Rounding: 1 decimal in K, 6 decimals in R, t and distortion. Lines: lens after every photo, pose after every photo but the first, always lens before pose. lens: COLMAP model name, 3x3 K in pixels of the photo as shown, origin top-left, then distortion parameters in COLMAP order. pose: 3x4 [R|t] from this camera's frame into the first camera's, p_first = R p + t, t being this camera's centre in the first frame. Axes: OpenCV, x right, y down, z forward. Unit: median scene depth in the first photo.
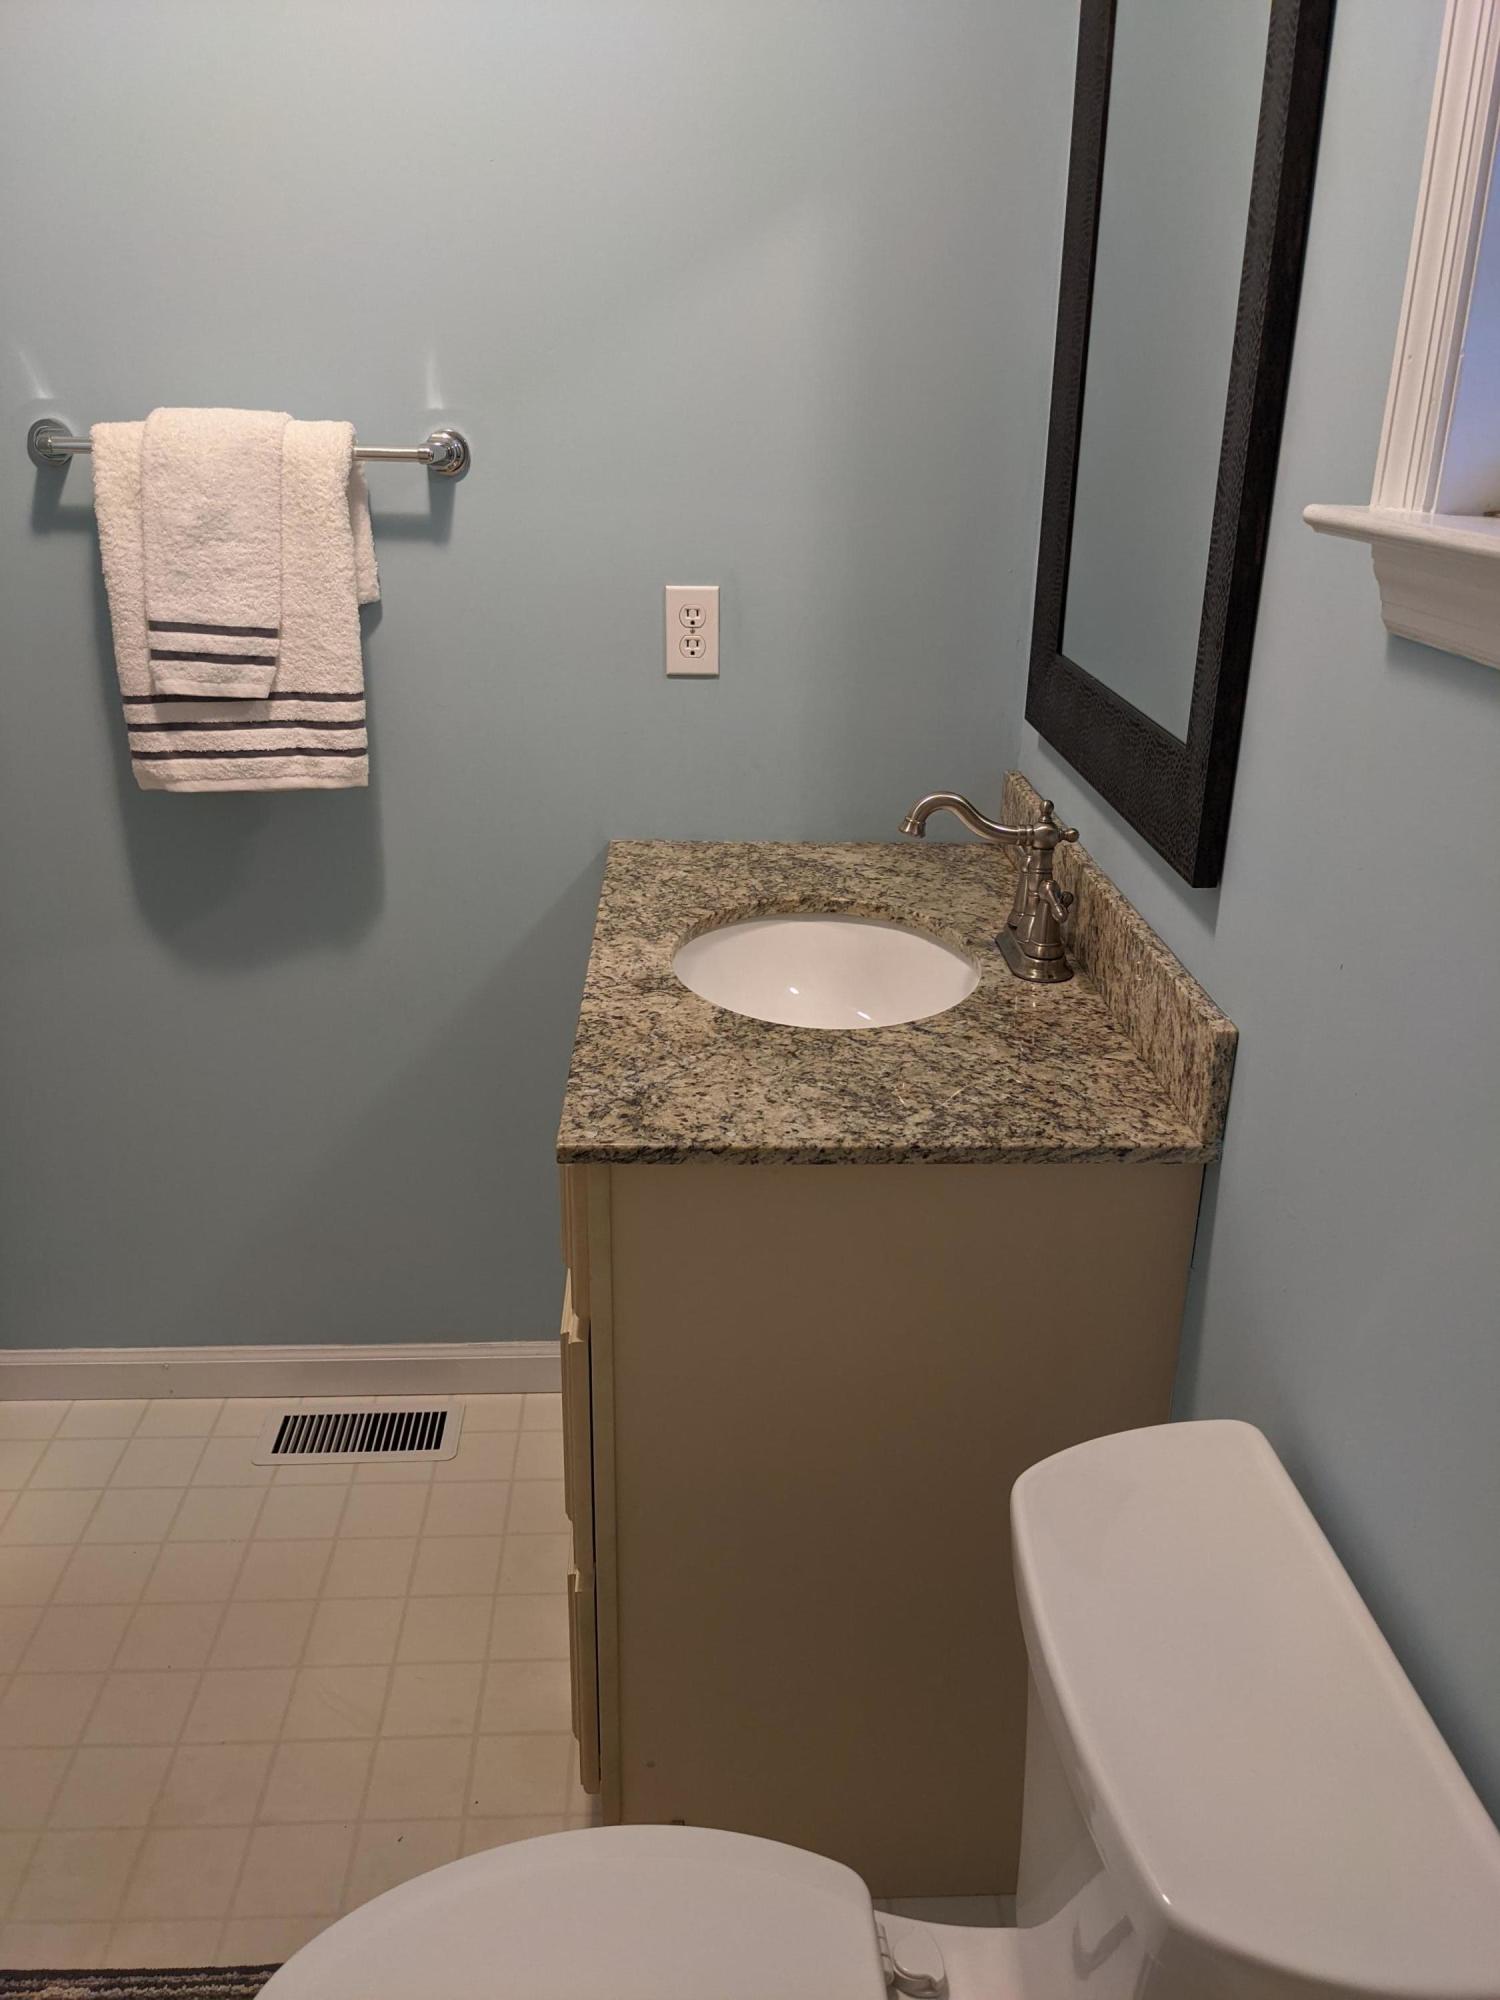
lens RADIAL K [[1574.2, 0, 754.2], [0, 1574.2, 997.5], [0, 0, 1]] dist [0.058362, -0.093001]
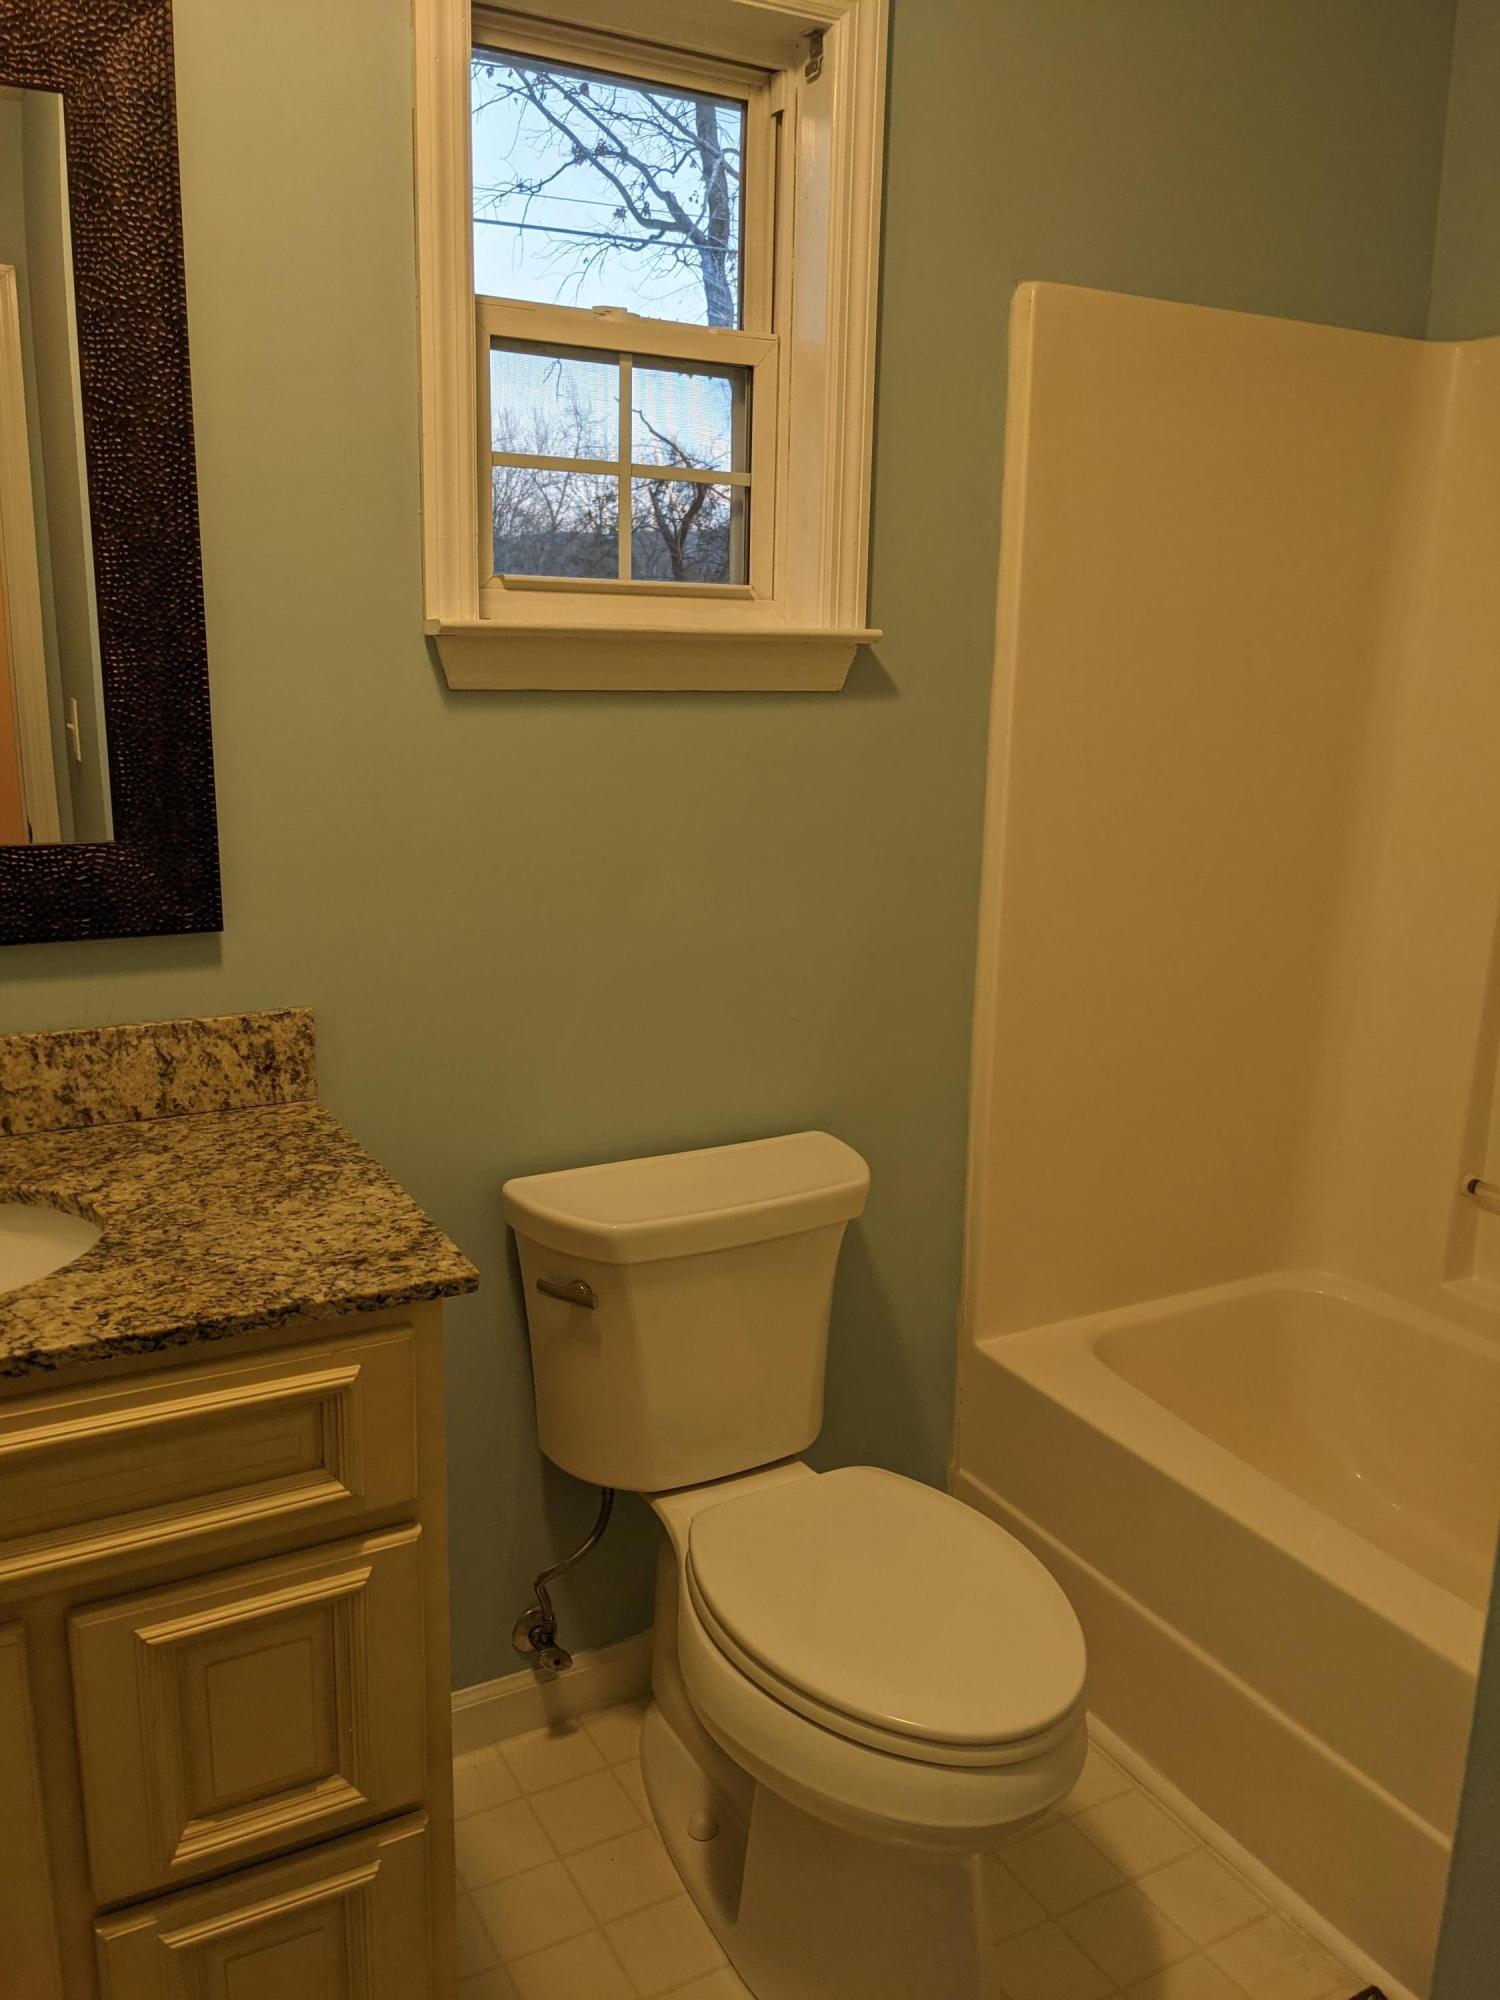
lens RADIAL K [[1574.2, 0, 753.1], [0, 1574.2, 1000.7], [0, 0, 1]] dist [0.058362, -0.093001]
pose [[-0.437757, -0.230970, 0.868920, -0.913539], [0.299448, 0.873809, 0.383130, -0.342273], [-0.847762, 0.427914, -0.313353, 0.974455]]
